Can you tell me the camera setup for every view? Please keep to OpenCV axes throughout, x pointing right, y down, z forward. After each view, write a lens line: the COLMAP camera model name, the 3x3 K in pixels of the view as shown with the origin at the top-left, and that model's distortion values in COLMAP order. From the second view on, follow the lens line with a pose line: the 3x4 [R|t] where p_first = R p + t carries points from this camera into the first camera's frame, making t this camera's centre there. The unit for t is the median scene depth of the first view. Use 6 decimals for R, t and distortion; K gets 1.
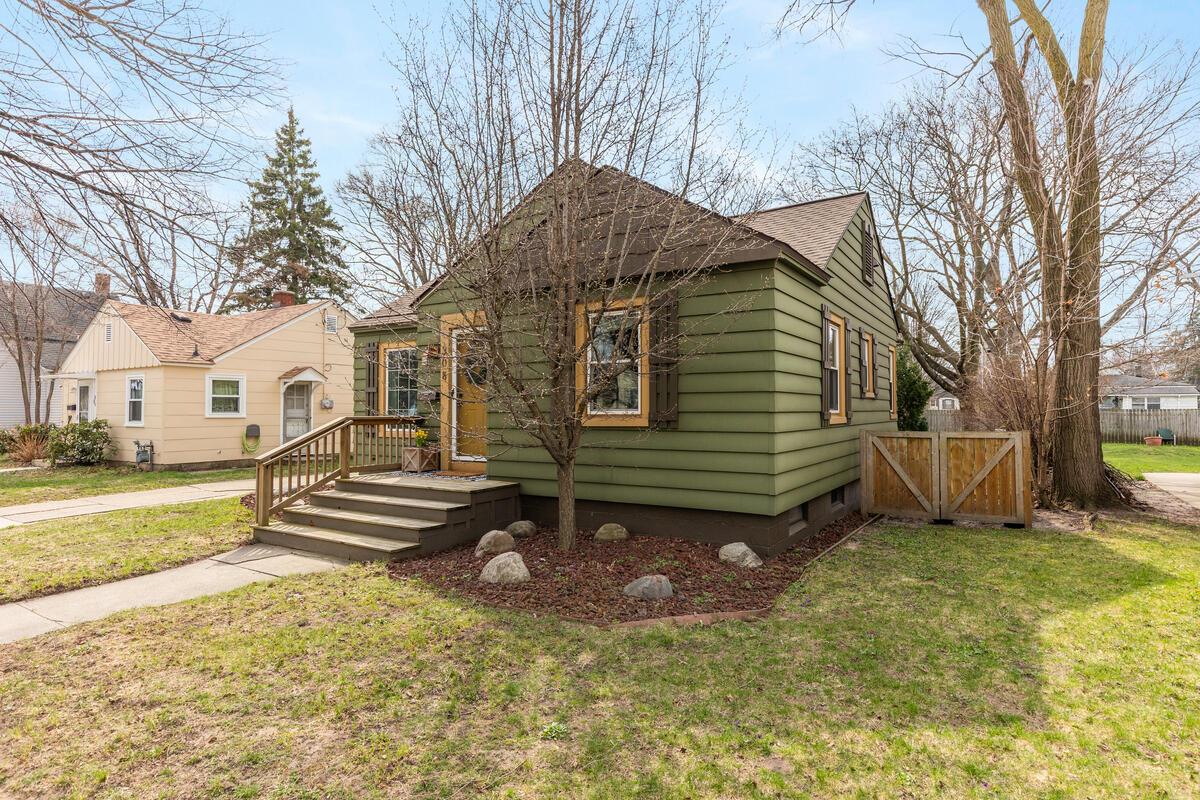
lens RADIAL K [[639.6, 0, 601.1], [0, 639.6, 392.3], [0, 0, 1]] dist [-0.002968, 0.000013]
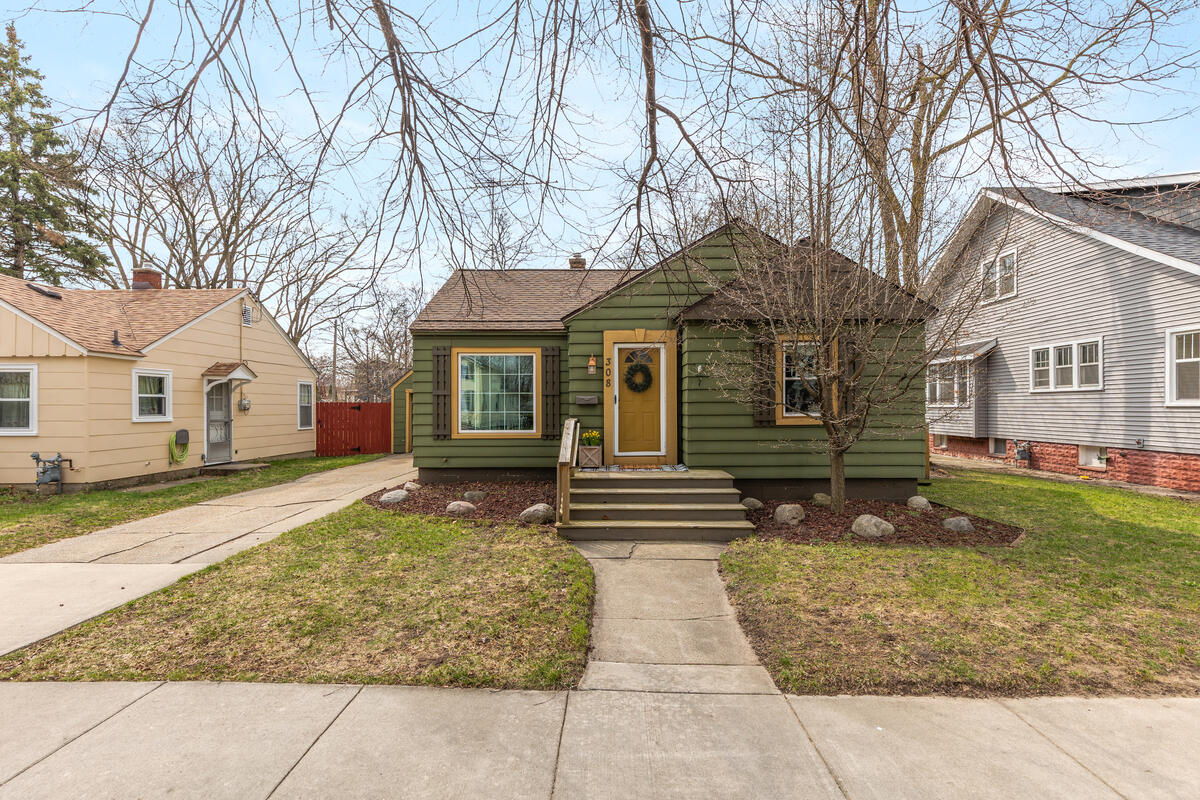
lens RADIAL K [[546.6, 0, 599.6], [0, 546.6, 403.9], [0, 0, 1]] dist [0.002295, -0.000642]
pose [[0.856782, 0.002352, 0.515673, -0.451620], [-0.013101, 0.999766, 0.017207, -0.003070], [-0.515512, -0.021499, 0.856612, 0.097457]]
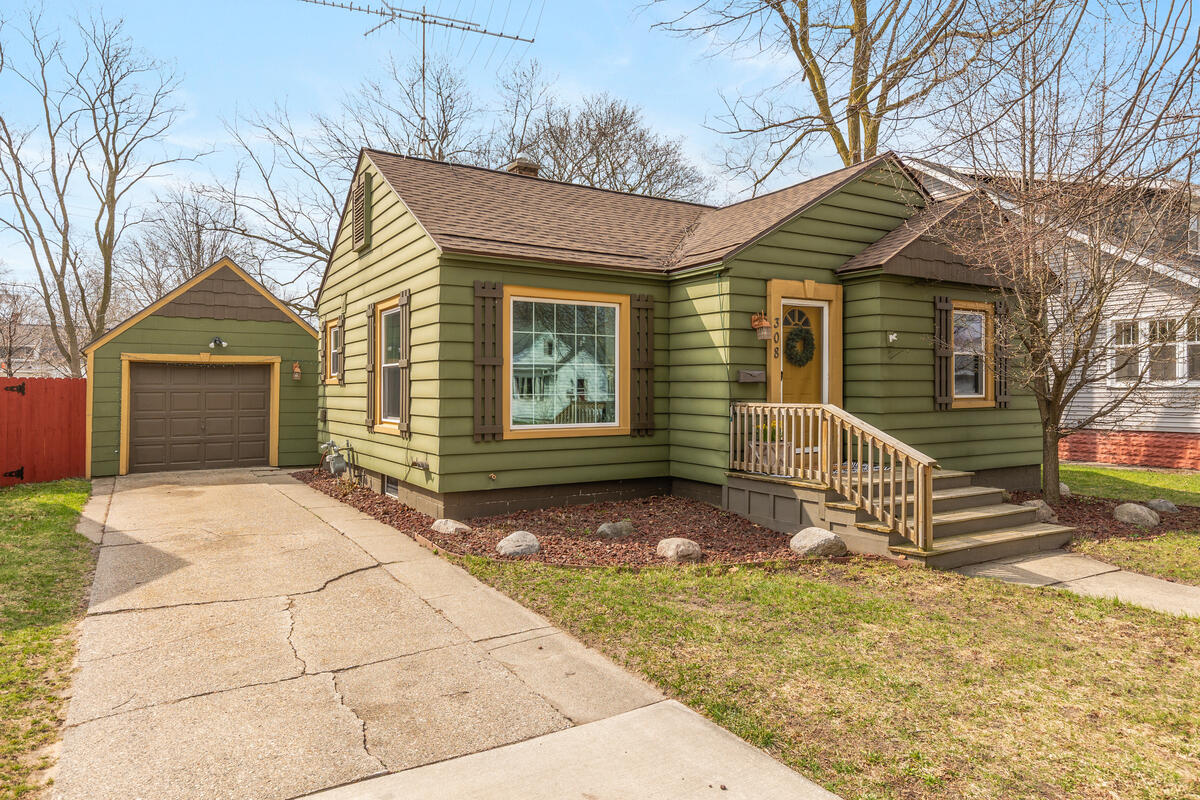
lens RADIAL K [[746.2, 0, 599.4], [0, 746.2, 390.3], [0, 0, 1]] dist [0.023686, 0.000960]
pose [[0.448893, 0.000772, 0.893585, -0.712495], [-0.024371, 0.999638, 0.011379, 0.009825], [-0.893253, -0.026885, 0.448750, 0.457951]]
